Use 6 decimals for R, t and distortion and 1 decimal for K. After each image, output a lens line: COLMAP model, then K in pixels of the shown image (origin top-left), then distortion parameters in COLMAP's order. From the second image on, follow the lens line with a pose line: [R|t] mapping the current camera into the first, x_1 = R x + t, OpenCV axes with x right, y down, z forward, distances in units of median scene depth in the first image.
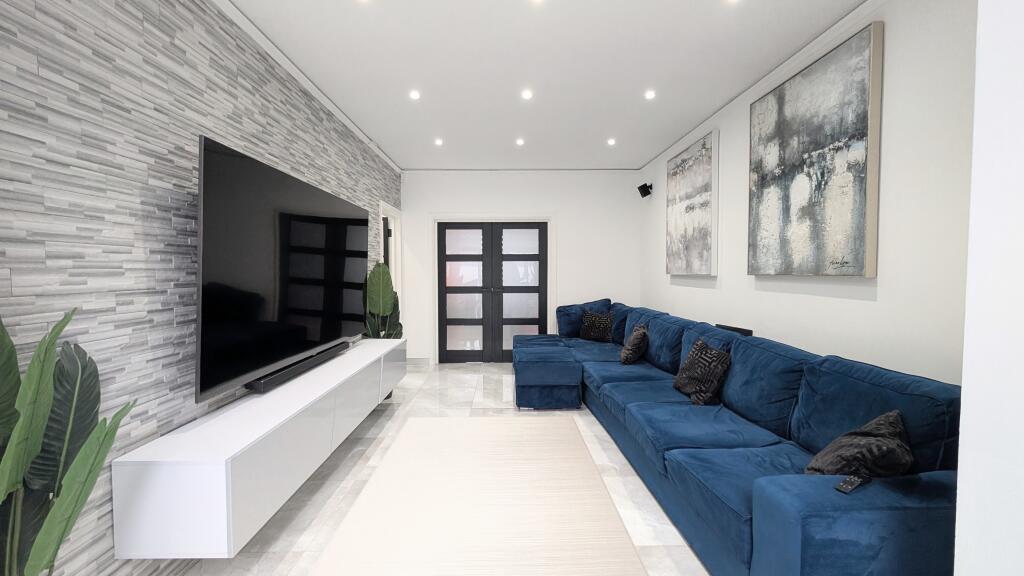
lens RADIAL K [[385.4, 0, 508.7], [0, 385.4, 286.8], [0, 0, 1]] dist [-0.000140, -0.000015]
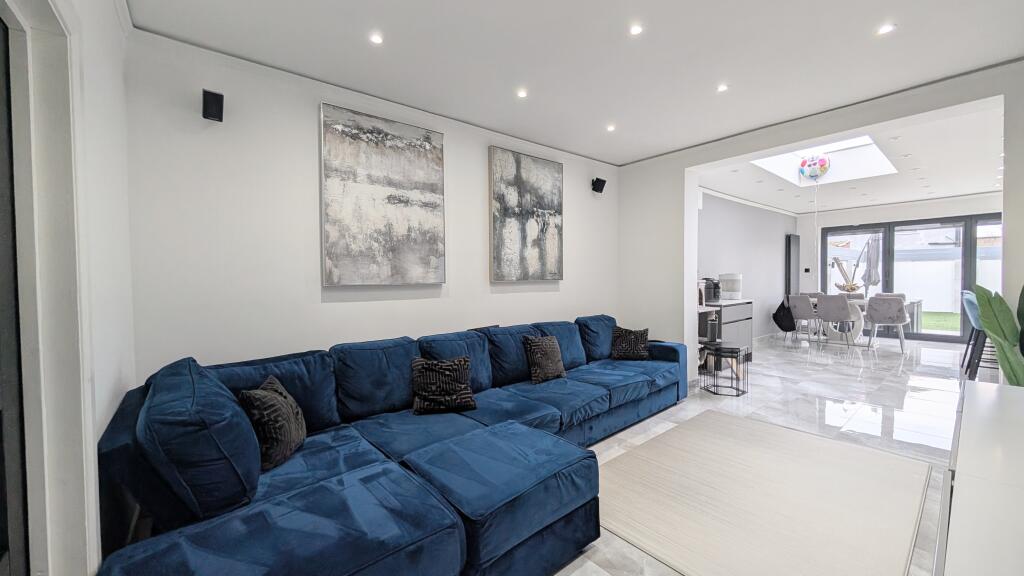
lens RADIAL K [[385.4, 0, 508.7], [0, 385.4, 286.8], [0, 0, 1]] dist [-0.000140, -0.000015]
pose [[-0.625203, -0.004957, 0.780447, -0.433261], [0.048224, 0.997824, 0.044969, -0.076631], [-0.778971, 0.065751, -0.623603, 1.986041]]
